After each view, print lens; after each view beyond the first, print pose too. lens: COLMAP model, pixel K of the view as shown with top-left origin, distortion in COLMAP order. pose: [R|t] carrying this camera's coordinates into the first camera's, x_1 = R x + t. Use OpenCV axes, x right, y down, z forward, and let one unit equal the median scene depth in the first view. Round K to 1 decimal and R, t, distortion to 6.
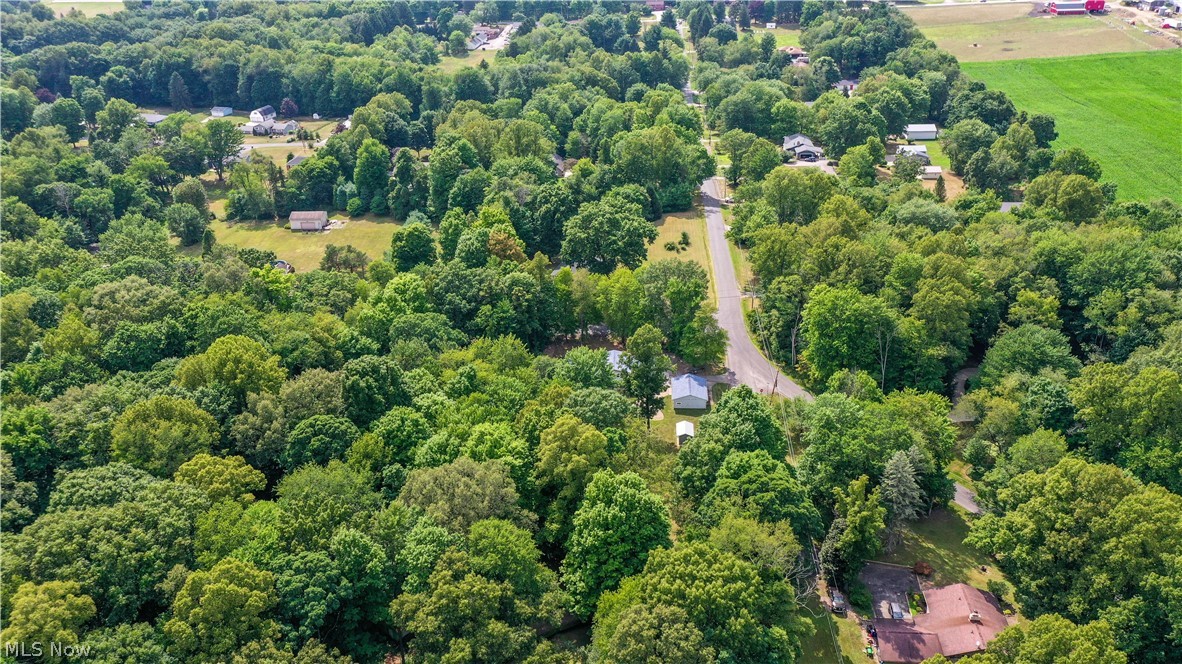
lens RADIAL K [[922.9, 0, 591.0], [0, 922.9, 332.0], [0, 0, 1]] dist [0.004742, -0.000070]
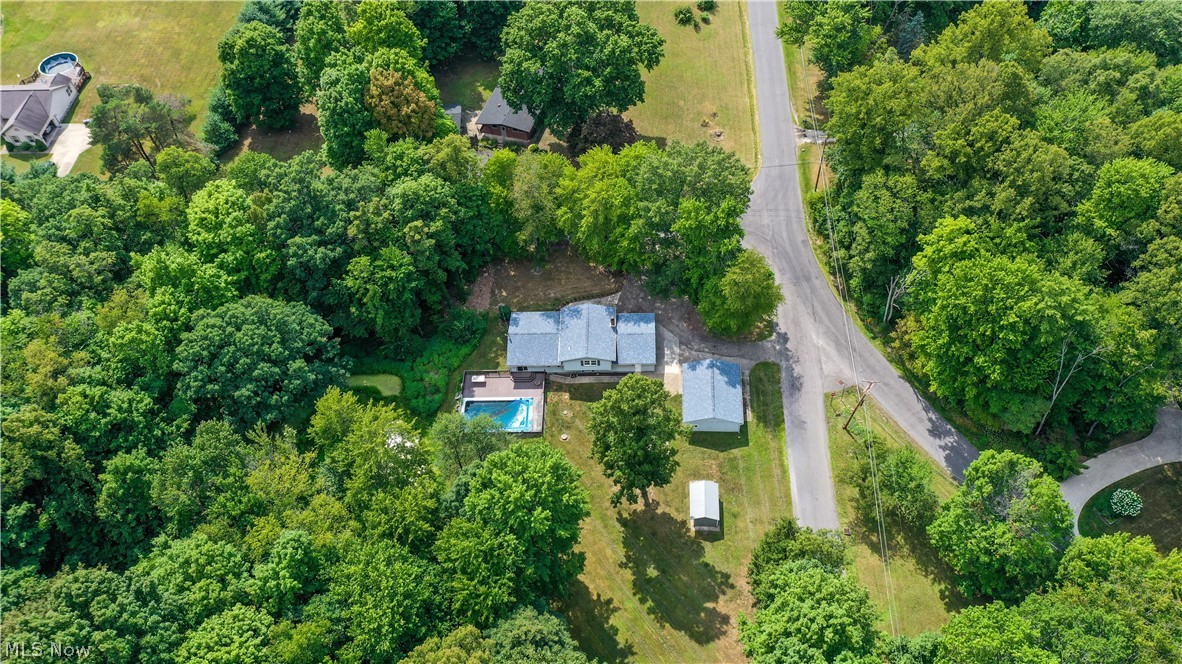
lens RADIAL K [[922.9, 0, 591.0], [0, 922.9, 332.0], [0, 0, 1]] dist [0.004742, -0.000070]
pose [[0.999652, -0.022562, -0.013642, 0.034582], [0.026222, 0.904662, 0.425323, -0.217832], [0.002745, -0.425533, 0.904939, 0.446990]]
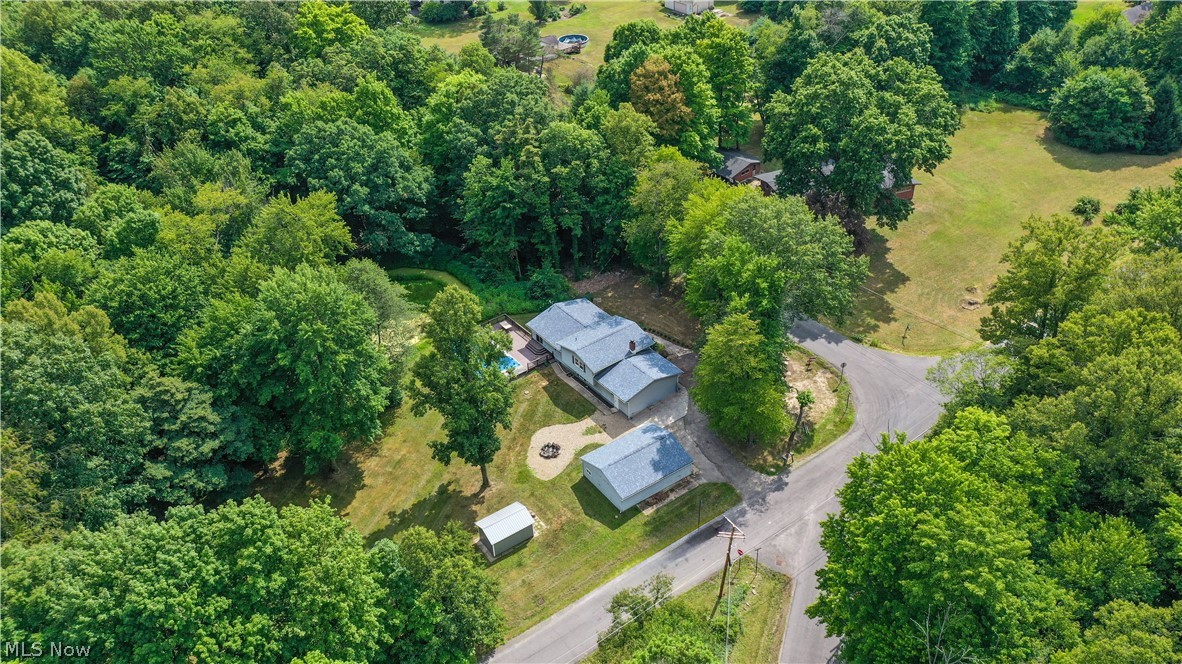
lens RADIAL K [[922.9, 0, 591.0], [0, 922.9, 332.0], [0, 0, 1]] dist [0.004742, -0.000070]
pose [[0.614997, 0.439977, -0.654369, 0.354511], [-0.331466, 0.897227, 0.291744, -0.119254], [0.715478, 0.037479, 0.697629, 0.614115]]
